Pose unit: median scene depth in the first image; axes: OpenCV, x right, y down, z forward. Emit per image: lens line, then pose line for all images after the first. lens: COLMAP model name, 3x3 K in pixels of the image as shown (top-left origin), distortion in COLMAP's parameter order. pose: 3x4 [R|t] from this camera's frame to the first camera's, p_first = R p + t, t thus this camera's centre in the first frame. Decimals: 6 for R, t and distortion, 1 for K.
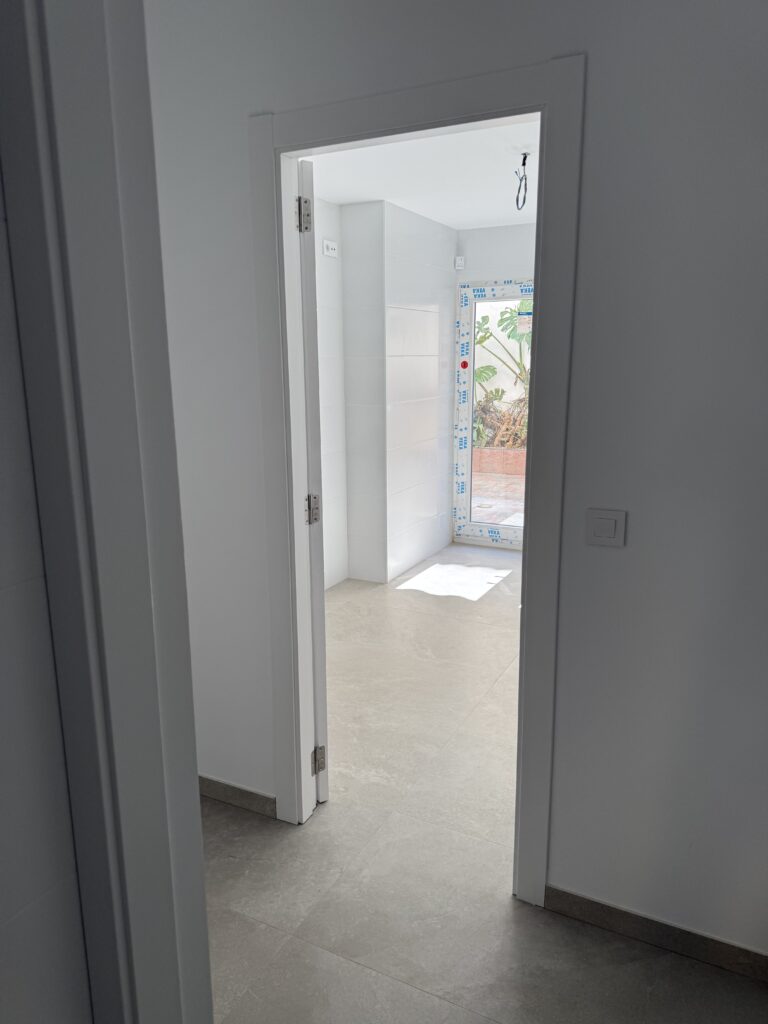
lens RADIAL K [[729.9, 0, 381.5], [0, 729.9, 509.3], [0, 0, 1]] dist [0.040373, -0.045083]
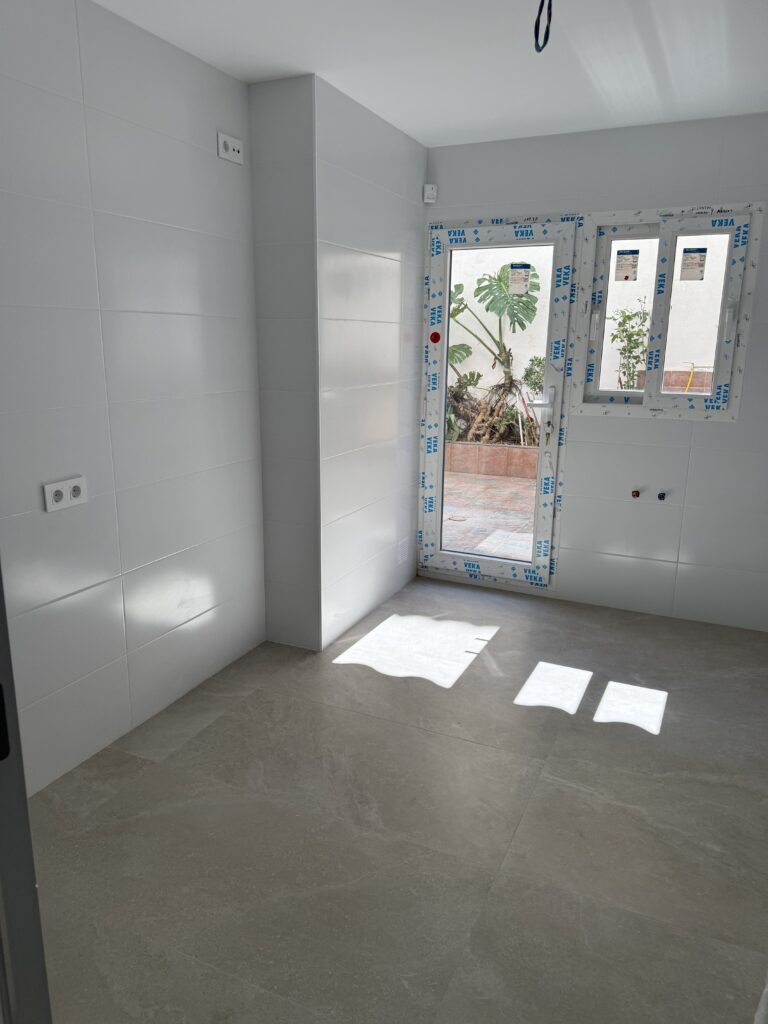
lens RADIAL K [[729.9, 0, 373.5], [0, 729.9, 506.1], [0, 0, 1]] dist [0.040373, -0.045083]
pose [[0.999342, 0.007992, 0.035376, 0.027065], [-0.008654, 0.999790, 0.018587, -0.041937], [-0.035220, -0.018881, 0.999201, 0.264974]]
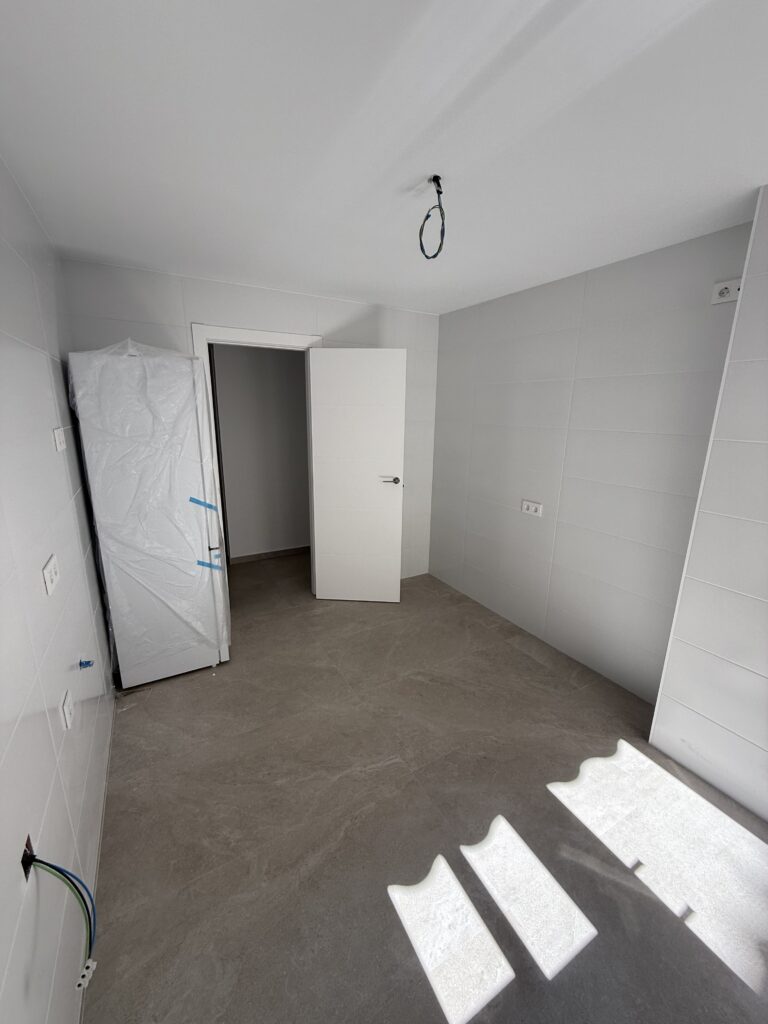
lens RADIAL K [[406.1, 0, 388.3], [0, 406.1, 511.4], [0, 0, 1]] dist [0.008907, 0.000871]
pose [[-0.544626, 0.210192, -0.811912, 0.374641], [-0.182947, 0.914997, 0.359599, -0.184167], [0.818482, 0.344384, -0.459877, 0.758487]]
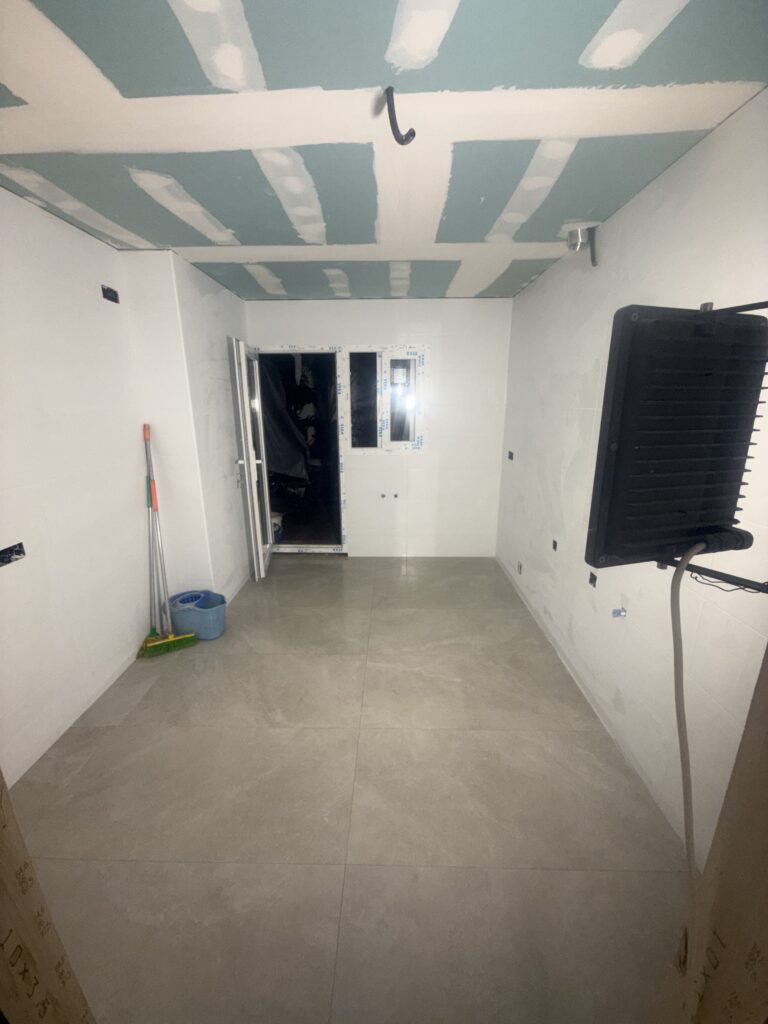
lens RADIAL K [[406.1, 0, 385.5], [0, 406.1, 506.9], [0, 0, 1]] dist [0.008907, 0.000871]
pose [[0.899428, -0.106951, 0.423782, -0.006021], [0.086661, 0.993987, 0.066926, -0.070563], [-0.428392, -0.023470, 0.903288, 0.291594]]
